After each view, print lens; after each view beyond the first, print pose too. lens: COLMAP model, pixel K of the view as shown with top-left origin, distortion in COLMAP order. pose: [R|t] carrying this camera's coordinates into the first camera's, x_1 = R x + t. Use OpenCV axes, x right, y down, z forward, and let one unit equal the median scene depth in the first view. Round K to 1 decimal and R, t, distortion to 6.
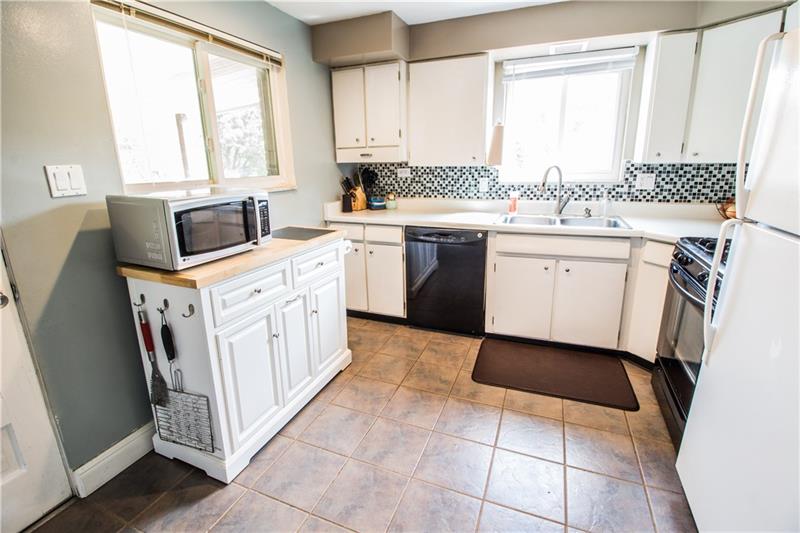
lens RADIAL K [[365.3, 0, 393.8], [0, 365.3, 269.0], [0, 0, 1]] dist [-0.019194, -0.006852]
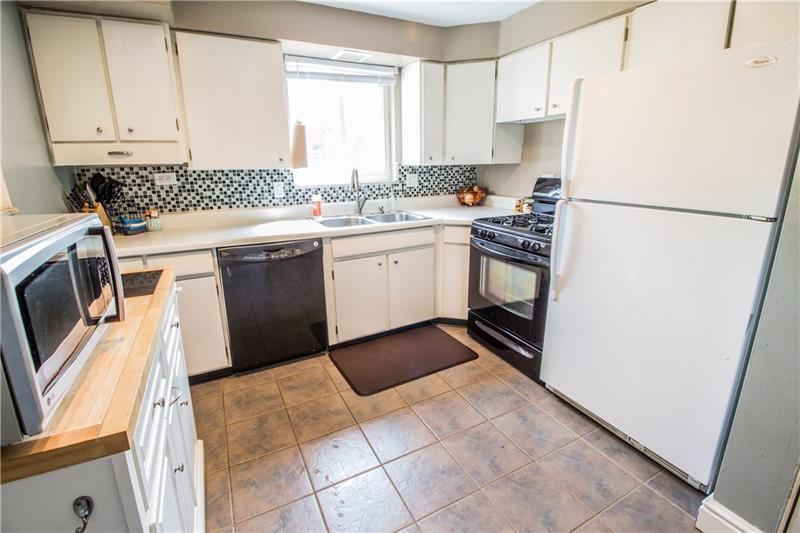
lens RADIAL K [[365.3, 0, 399.9], [0, 365.3, 266.3], [0, 0, 1]] dist [-0.019194, -0.006852]
pose [[0.633938, -0.196621, 0.747973, -0.297346], [0.216355, 0.973614, 0.072565, -0.053617], [-0.742505, 0.115826, 0.659751, 0.231959]]
